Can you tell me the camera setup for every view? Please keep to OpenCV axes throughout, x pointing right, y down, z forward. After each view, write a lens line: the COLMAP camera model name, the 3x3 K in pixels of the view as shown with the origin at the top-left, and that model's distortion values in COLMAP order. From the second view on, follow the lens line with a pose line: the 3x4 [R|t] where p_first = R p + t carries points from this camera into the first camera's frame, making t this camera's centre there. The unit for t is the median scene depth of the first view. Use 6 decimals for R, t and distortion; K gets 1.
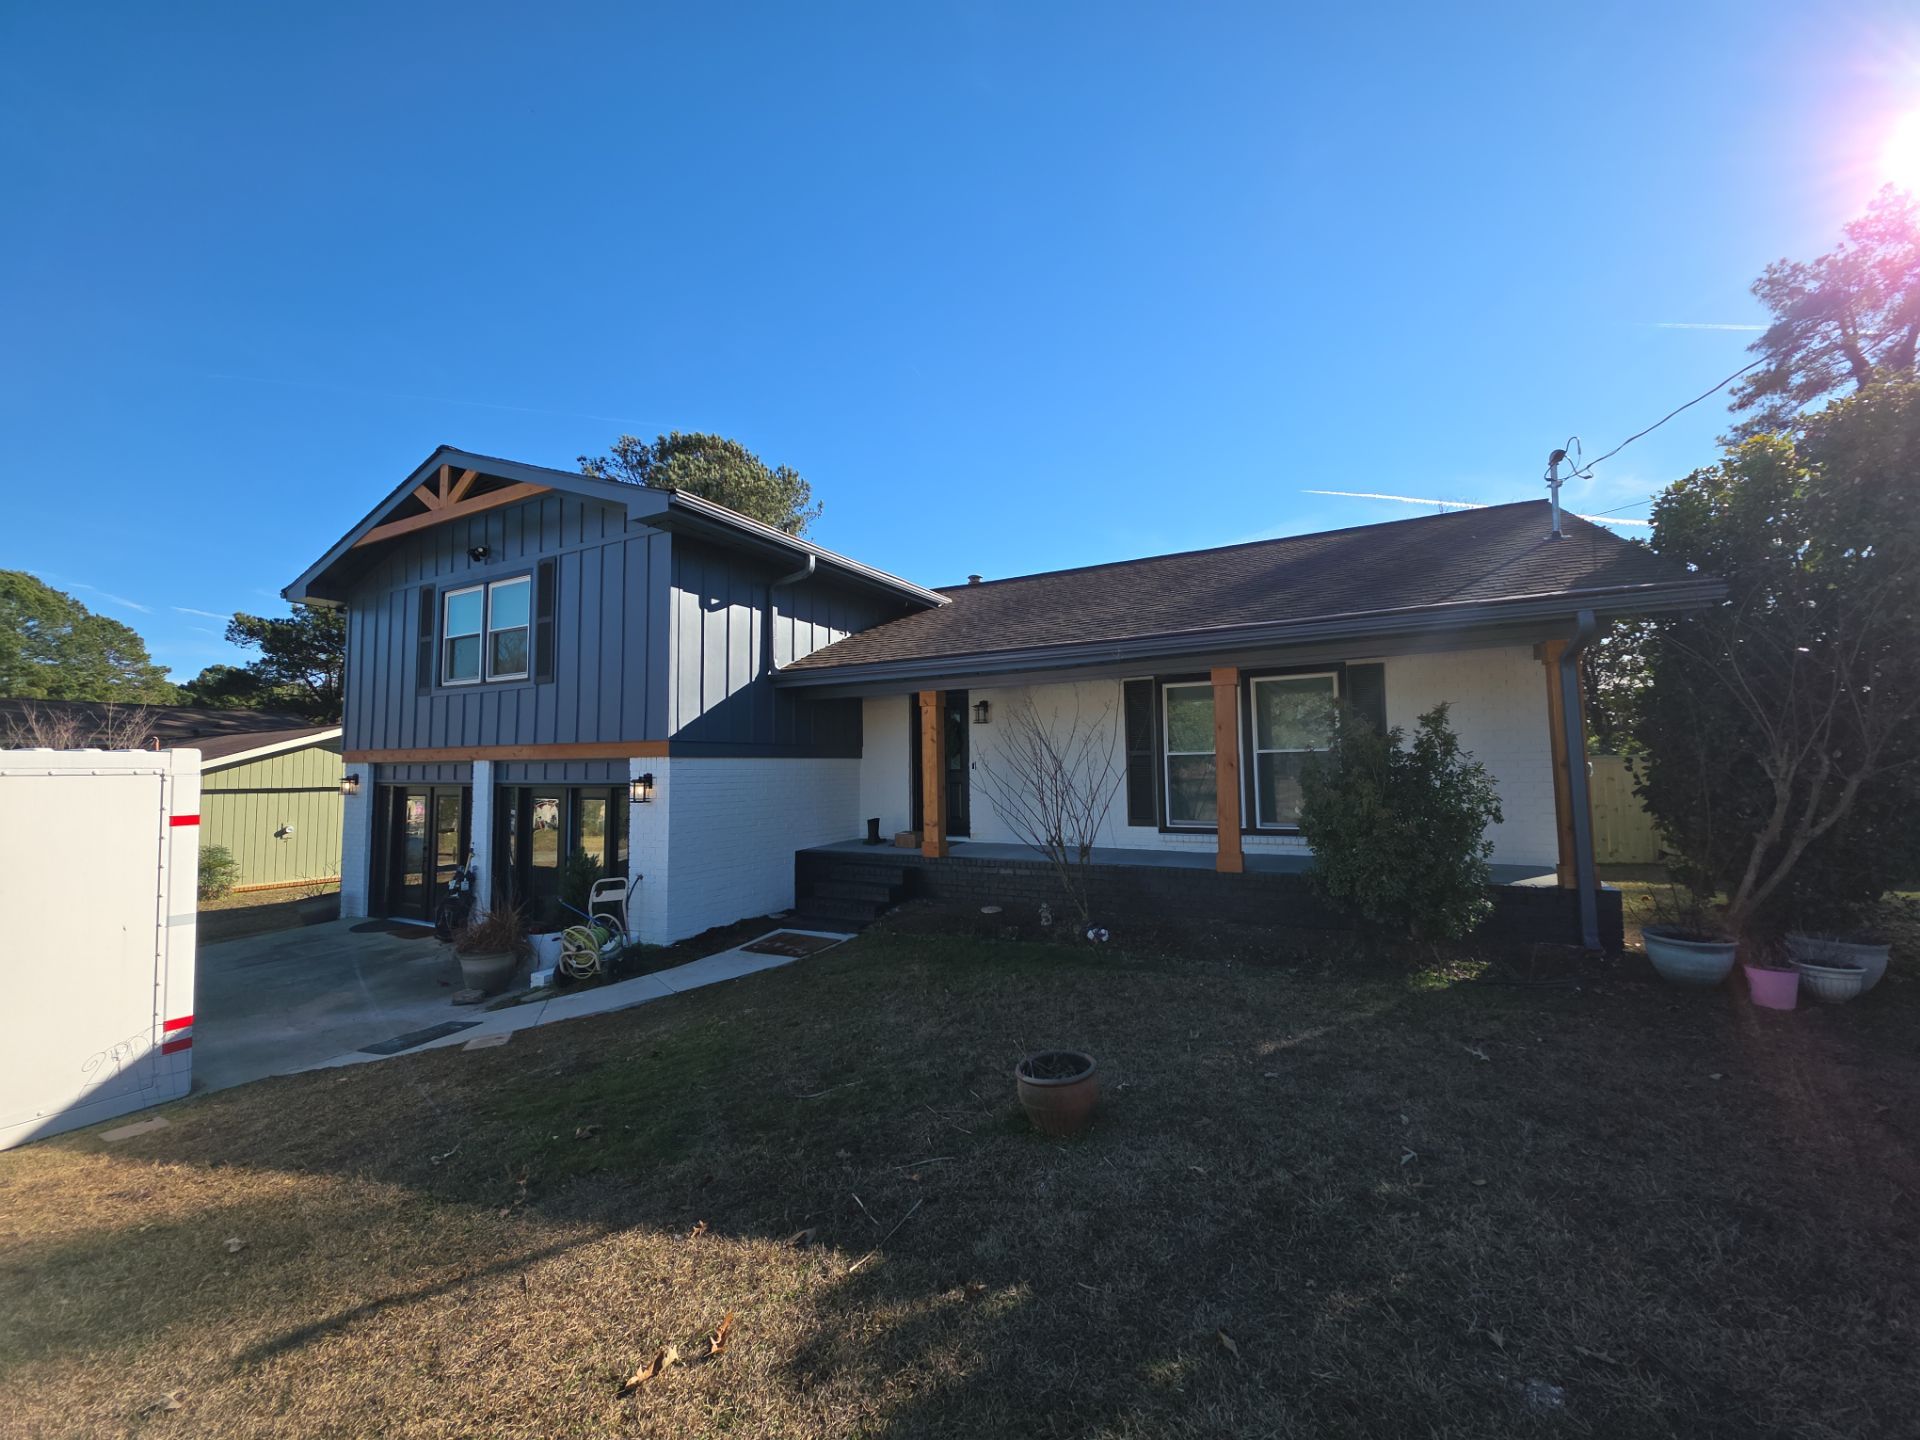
lens RADIAL K [[755.8, 0, 965.5], [0, 755.8, 717.9], [0, 0, 1]] dist [0.009237, -0.005685]
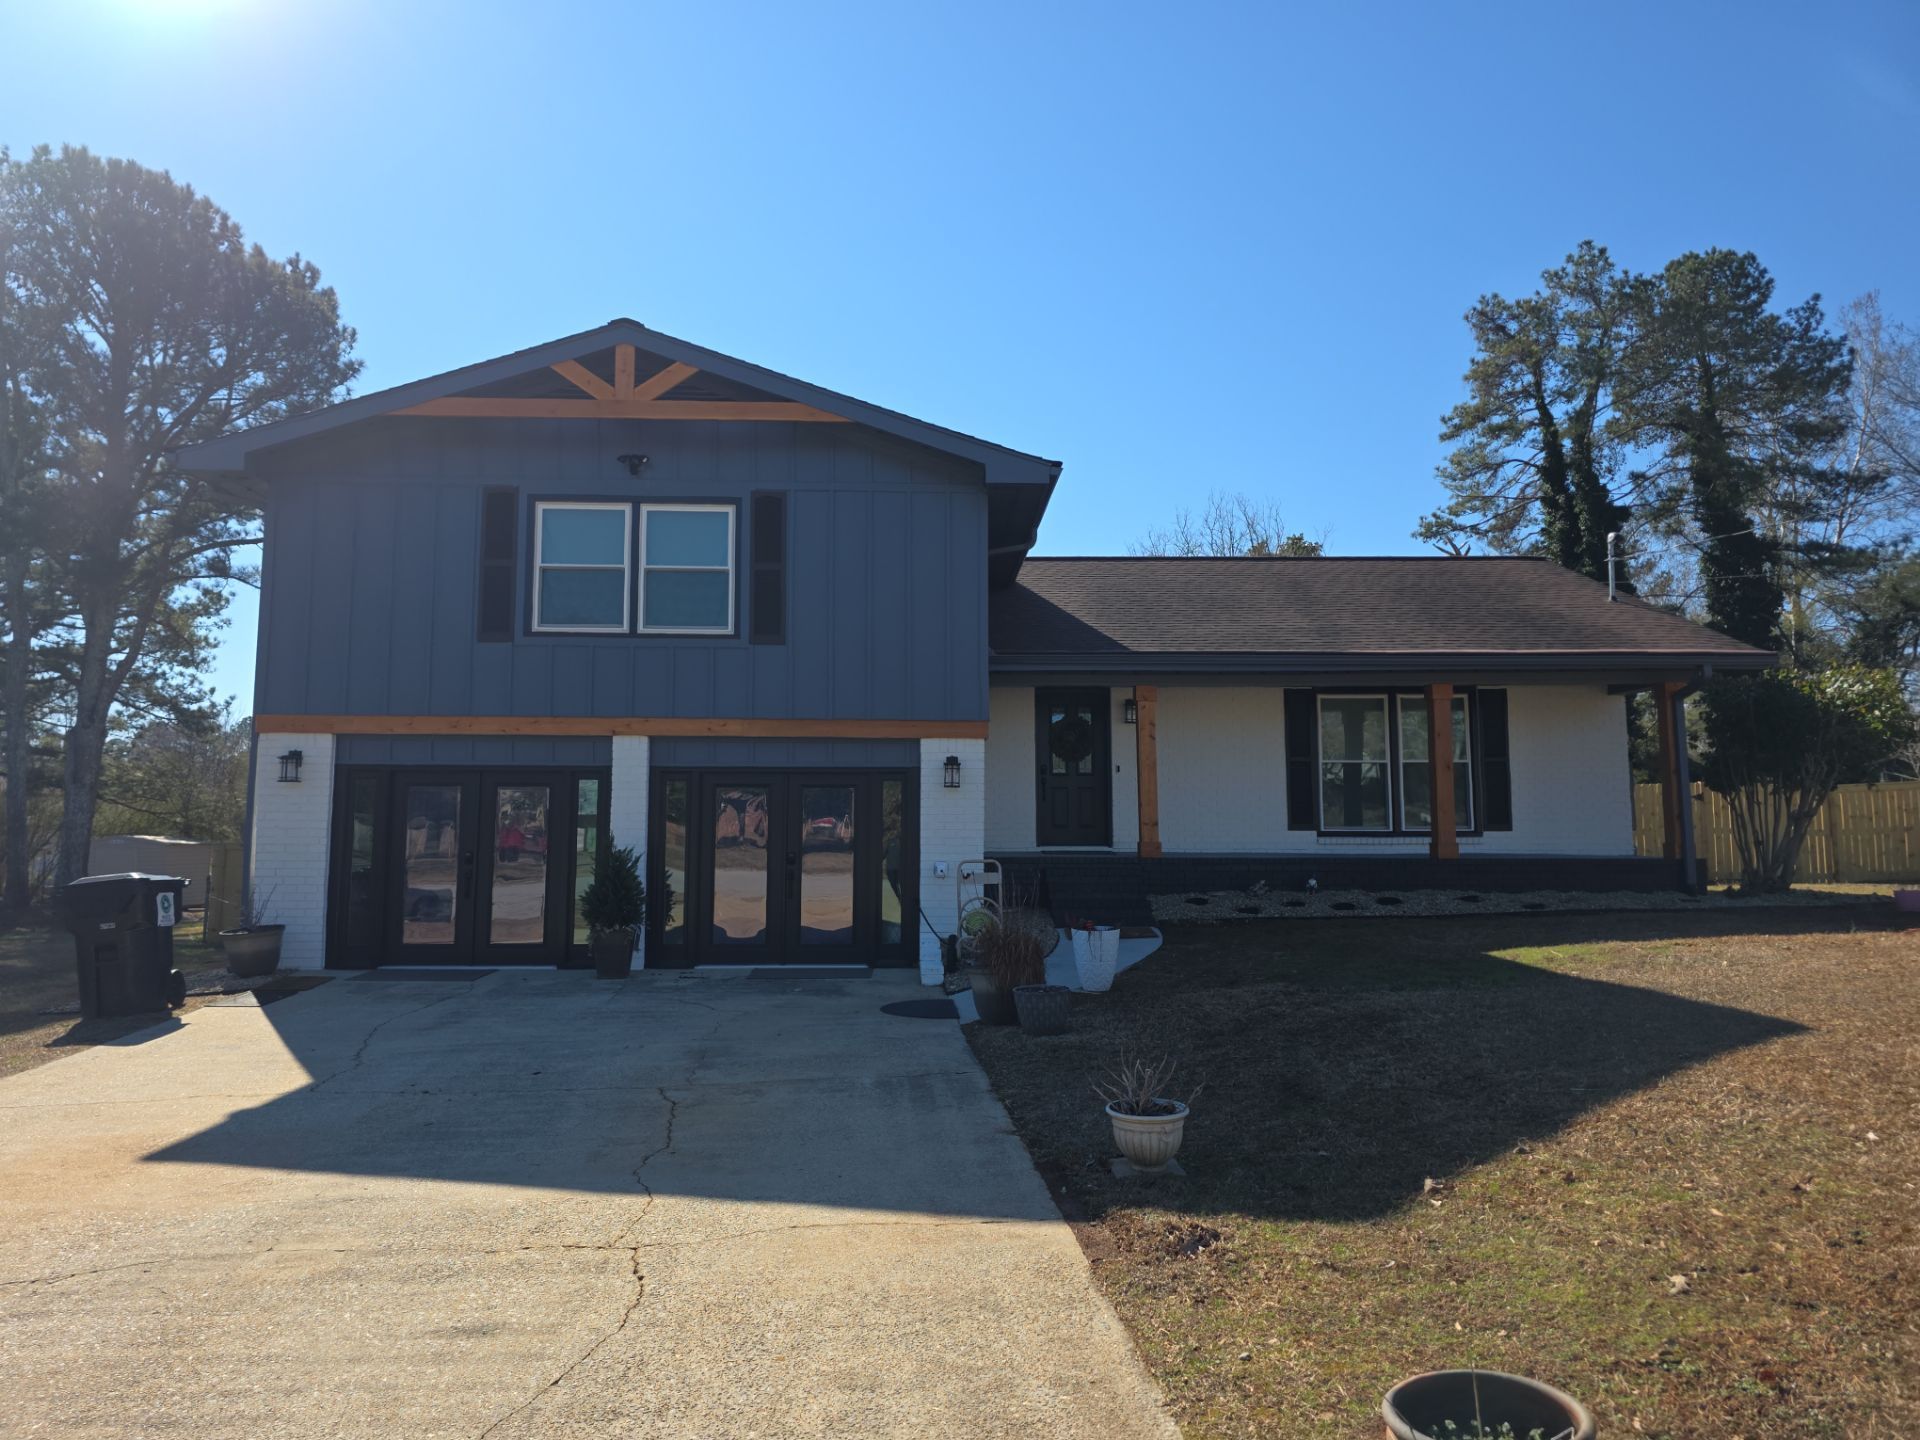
lens RADIAL K [[1274.3, 0, 970.2], [0, 1274.3, 704.3], [0, 0, 1]] dist [0.045850, -0.038258]
pose [[0.865108, 0.062696, 0.497651, -0.975081], [-0.046802, 0.997919, -0.044363, 0.065561], [-0.499397, 0.015088, 0.866242, -0.271809]]
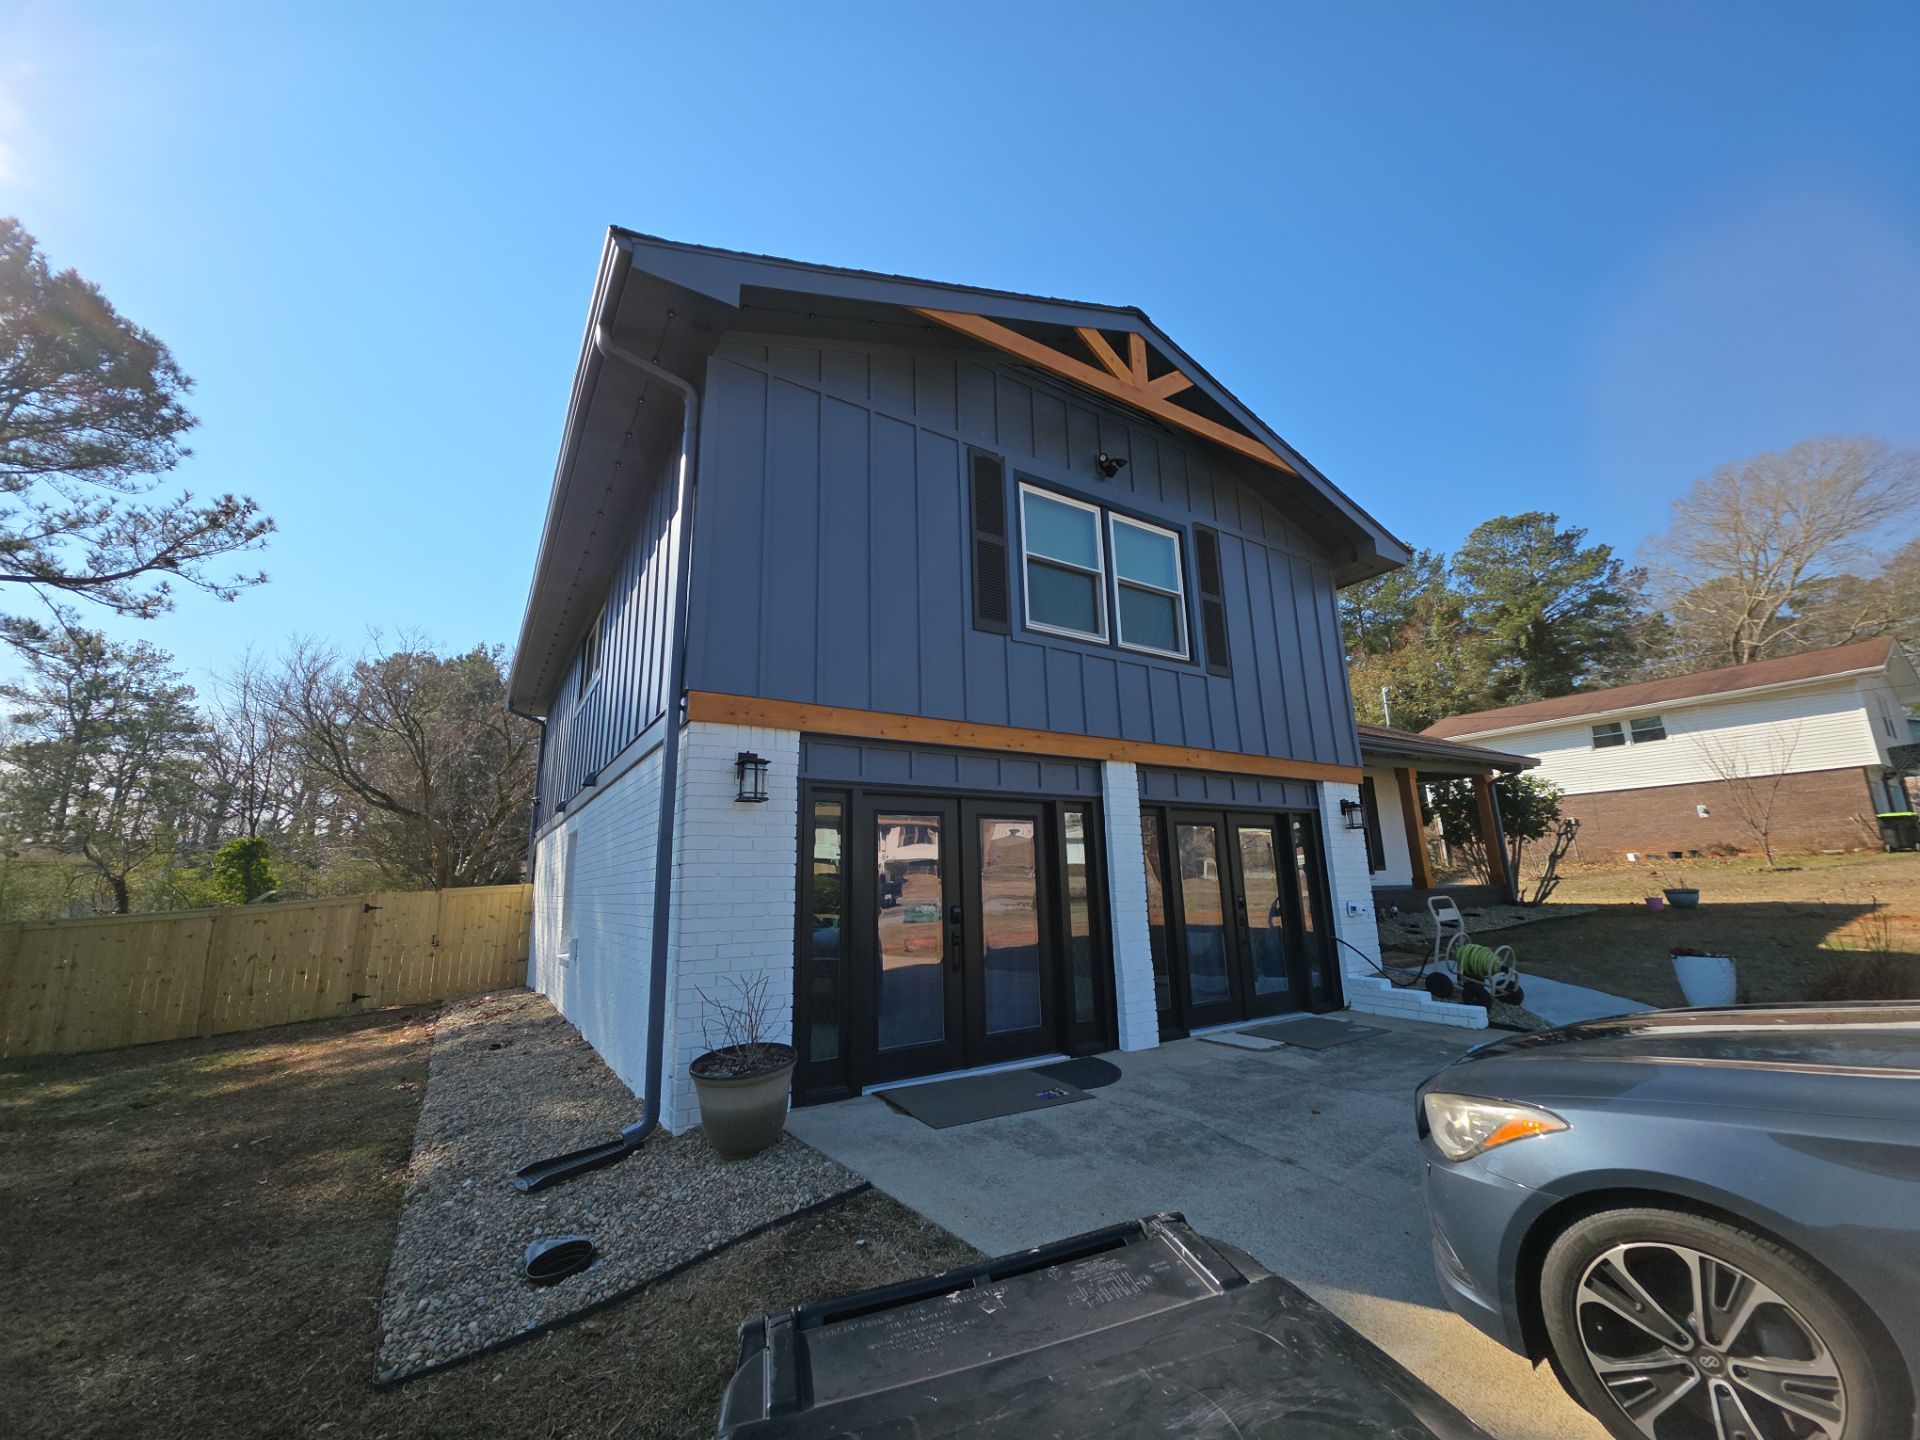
lens RADIAL K [[751.1, 0, 951.7], [0, 751.1, 715.1], [0, 0, 1]] dist [0.004325, -0.004634]
pose [[0.497571, 0.191889, 0.845932, -1.252517], [-0.042671, 0.979459, -0.197079, 0.149026], [-0.866373, 0.061964, 0.495539, 0.799542]]
